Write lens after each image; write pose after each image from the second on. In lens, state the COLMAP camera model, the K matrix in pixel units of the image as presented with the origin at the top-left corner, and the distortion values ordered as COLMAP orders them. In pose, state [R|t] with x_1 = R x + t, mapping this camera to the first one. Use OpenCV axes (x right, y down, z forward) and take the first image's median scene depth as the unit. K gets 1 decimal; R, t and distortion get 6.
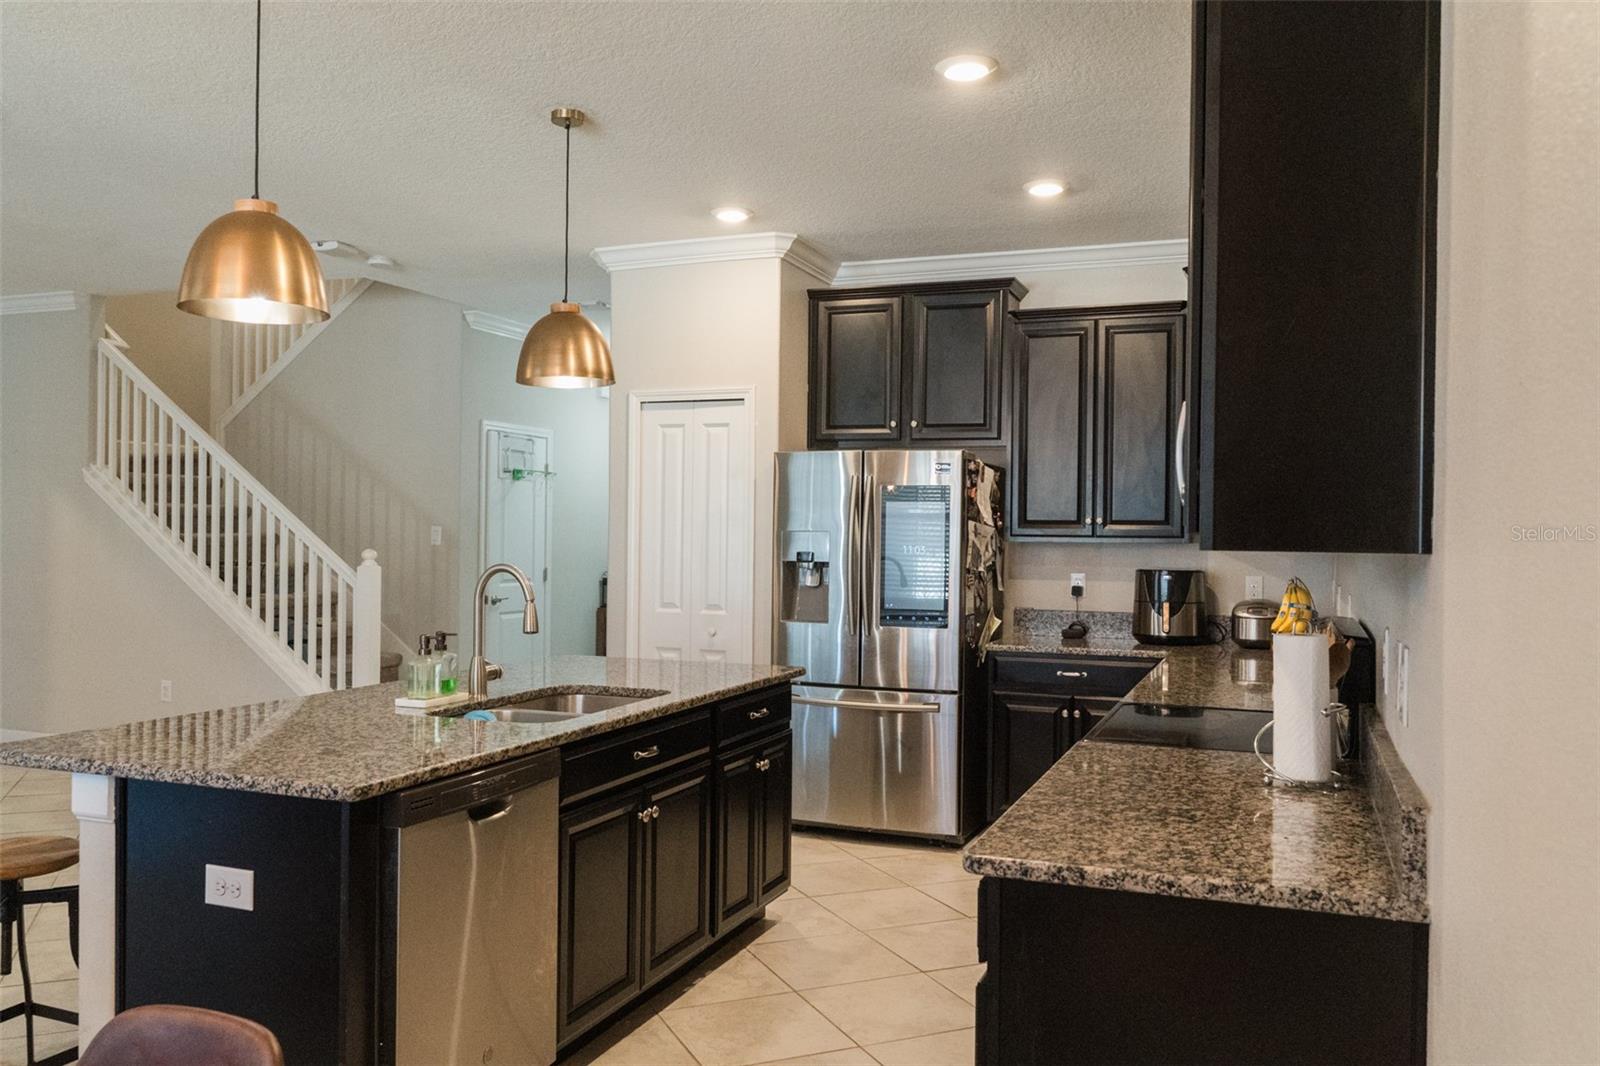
lens RADIAL K [[1264.7, 0, 800.9], [0, 1264.7, 536.1], [0, 0, 1]] dist [-0.001343, -0.007180]
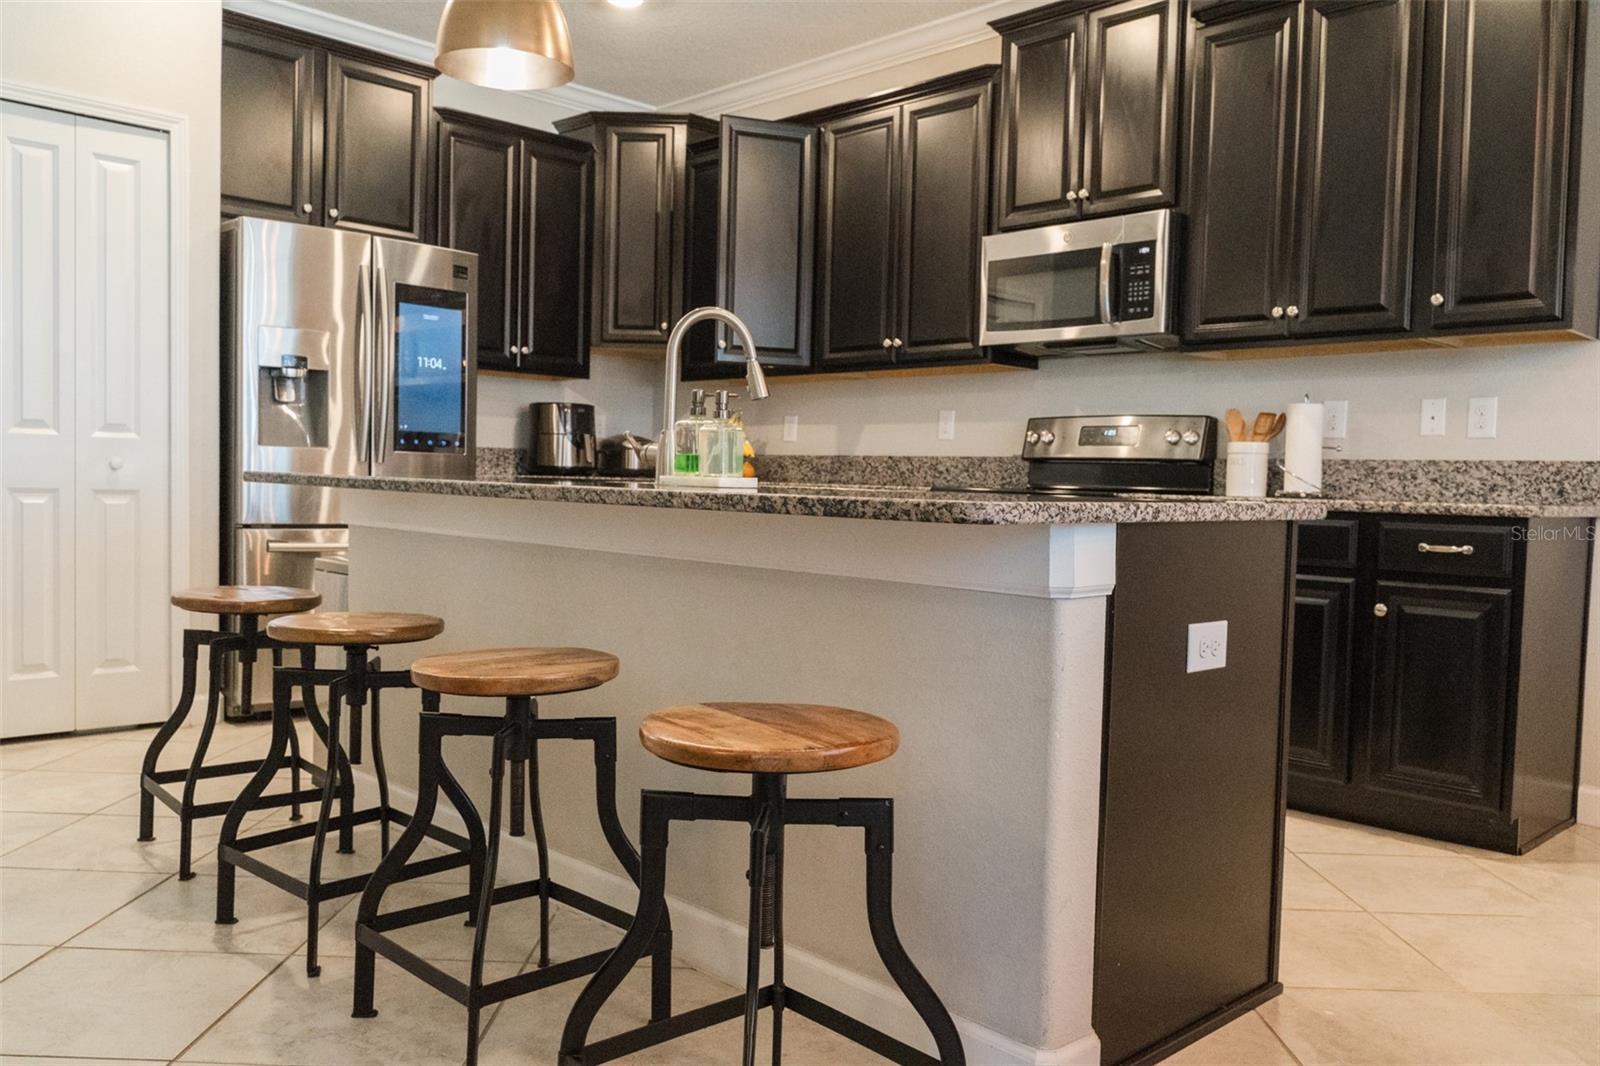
lens RADIAL K [[1264.7, 0, 800.9], [0, 1264.7, 536.1], [0, 0, 1]] dist [-0.001343, -0.007180]
pose [[0.411260, -0.041708, 0.910563, -0.581865], [-0.021203, 0.998245, 0.055301, 0.074132], [-0.911271, -0.042050, 0.409654, 0.404250]]
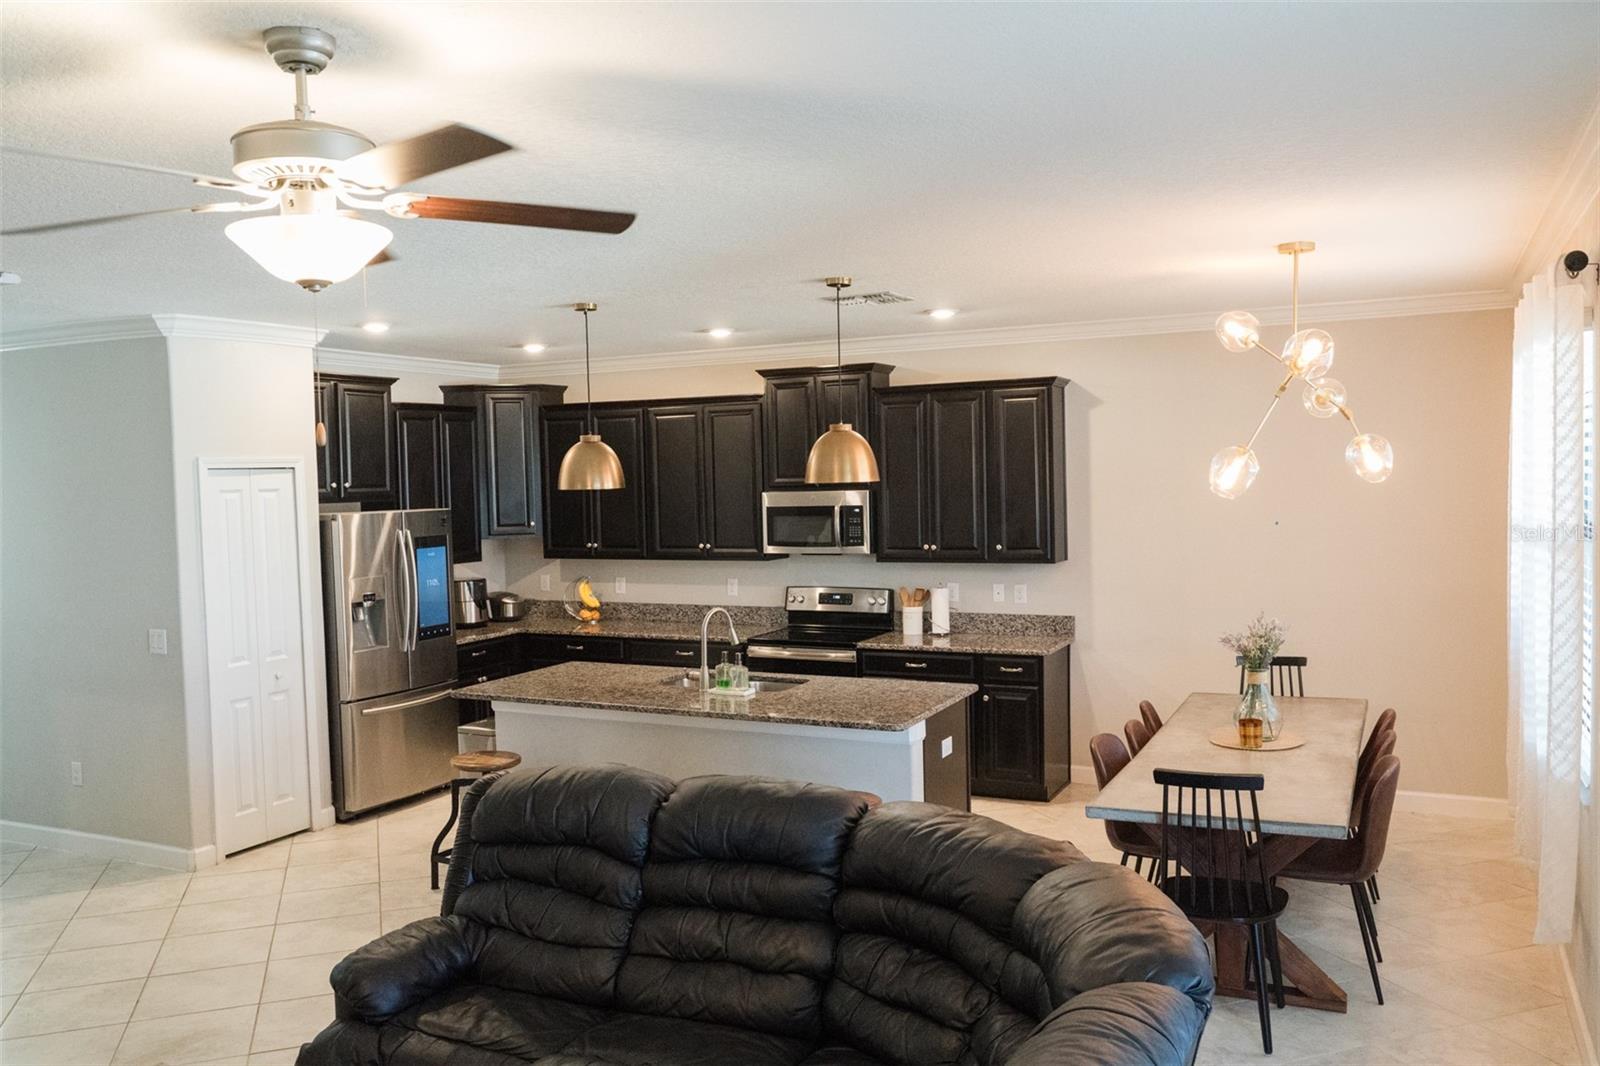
lens RADIAL K [[1263.7, 0, 798.3], [0, 1263.7, 538.4], [0, 0, 1]] dist [0.002148, -0.002081]
pose [[0.084697, -0.065710, 0.994238, -1.215271], [0.024974, 0.997650, 0.063808, -0.112336], [-0.996094, 0.019425, 0.086139, 0.473748]]
